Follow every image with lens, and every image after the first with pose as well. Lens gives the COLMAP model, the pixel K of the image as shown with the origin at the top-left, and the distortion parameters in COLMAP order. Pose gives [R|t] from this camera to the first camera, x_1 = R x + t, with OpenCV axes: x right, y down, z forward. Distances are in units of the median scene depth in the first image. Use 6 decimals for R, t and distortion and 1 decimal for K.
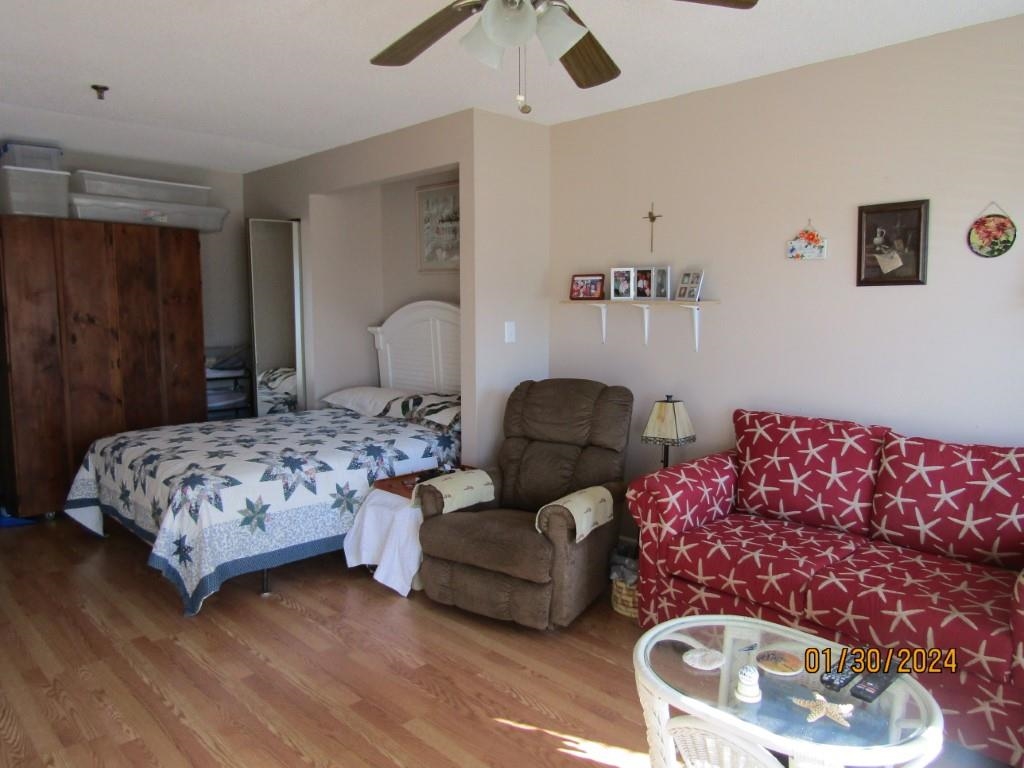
lens RADIAL K [[719.6, 0, 515.4], [0, 719.6, 391.2], [0, 0, 1]] dist [-0.011772, -0.004985]
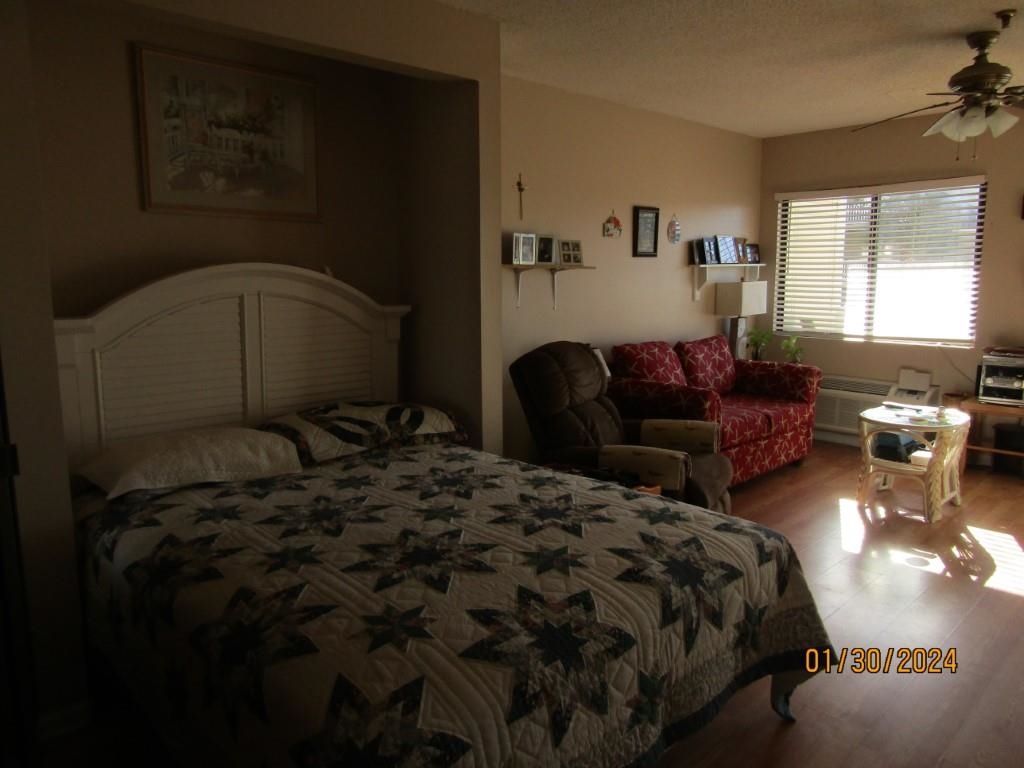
lens RADIAL K [[719.6, 0, 515.4], [0, 719.6, 391.2], [0, 0, 1]] dist [-0.011772, -0.004985]
pose [[0.028204, -0.160933, 0.986562, -0.926530], [0.124402, 0.979847, 0.156281, -0.112060], [-0.991831, 0.118322, 0.047656, 0.995824]]
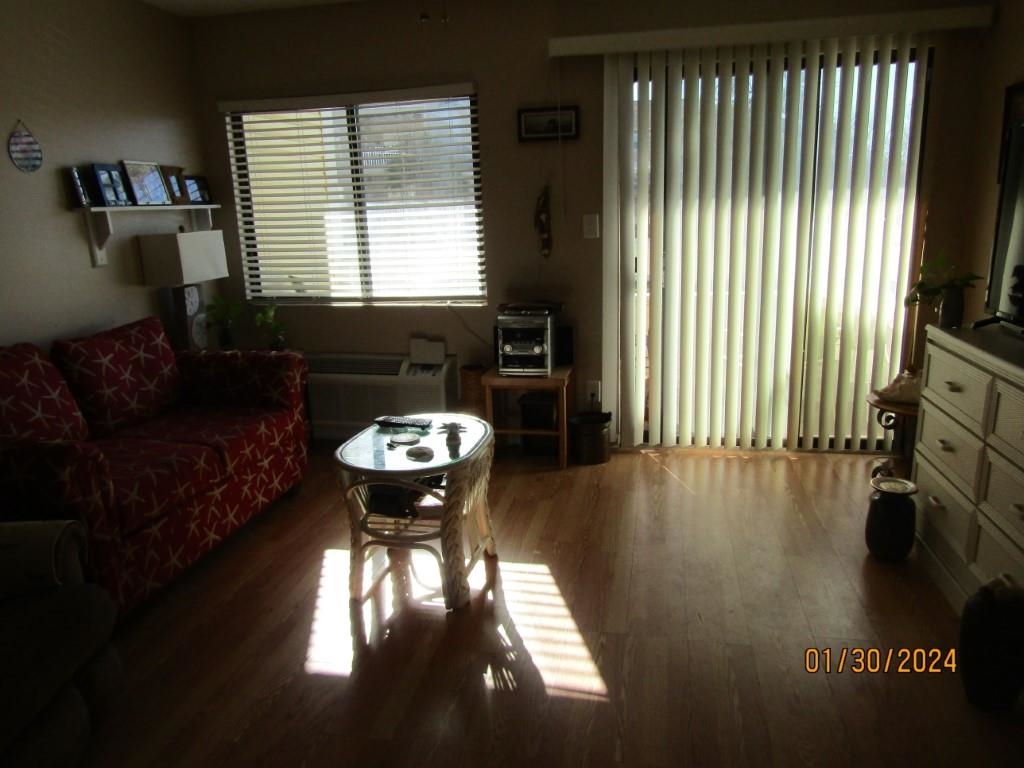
lens RADIAL K [[719.6, 0, 515.4], [0, 719.6, 391.2], [0, 0, 1]] dist [-0.011772, -0.004985]
pose [[-0.543006, -0.188213, 0.818364, -0.495154], [0.128680, 0.944397, 0.302581, -0.074824], [-0.829811, 0.269610, -0.488594, 0.722575]]
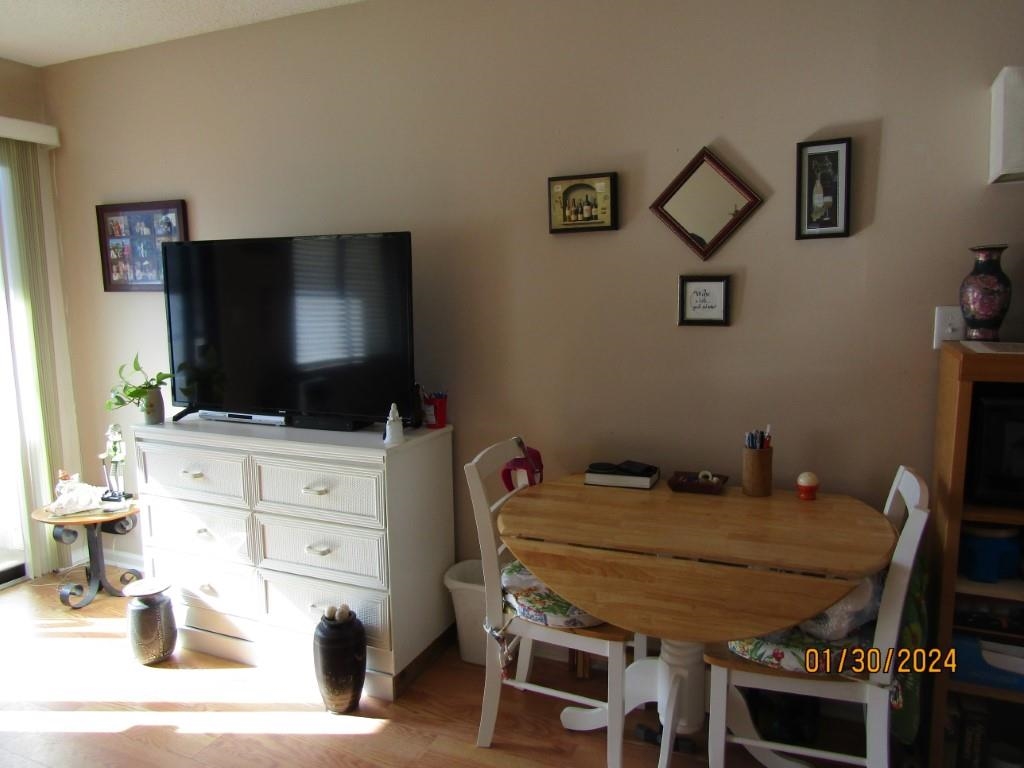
lens RADIAL K [[719.6, 0, 515.4], [0, 719.6, 391.2], [0, 0, 1]] dist [-0.011772, -0.004985]
pose [[-0.935868, 0.055540, -0.347945, -0.227984], [-0.033967, 0.968678, 0.245985, -0.098211], [0.350709, 0.242028, -0.904669, 0.814279]]
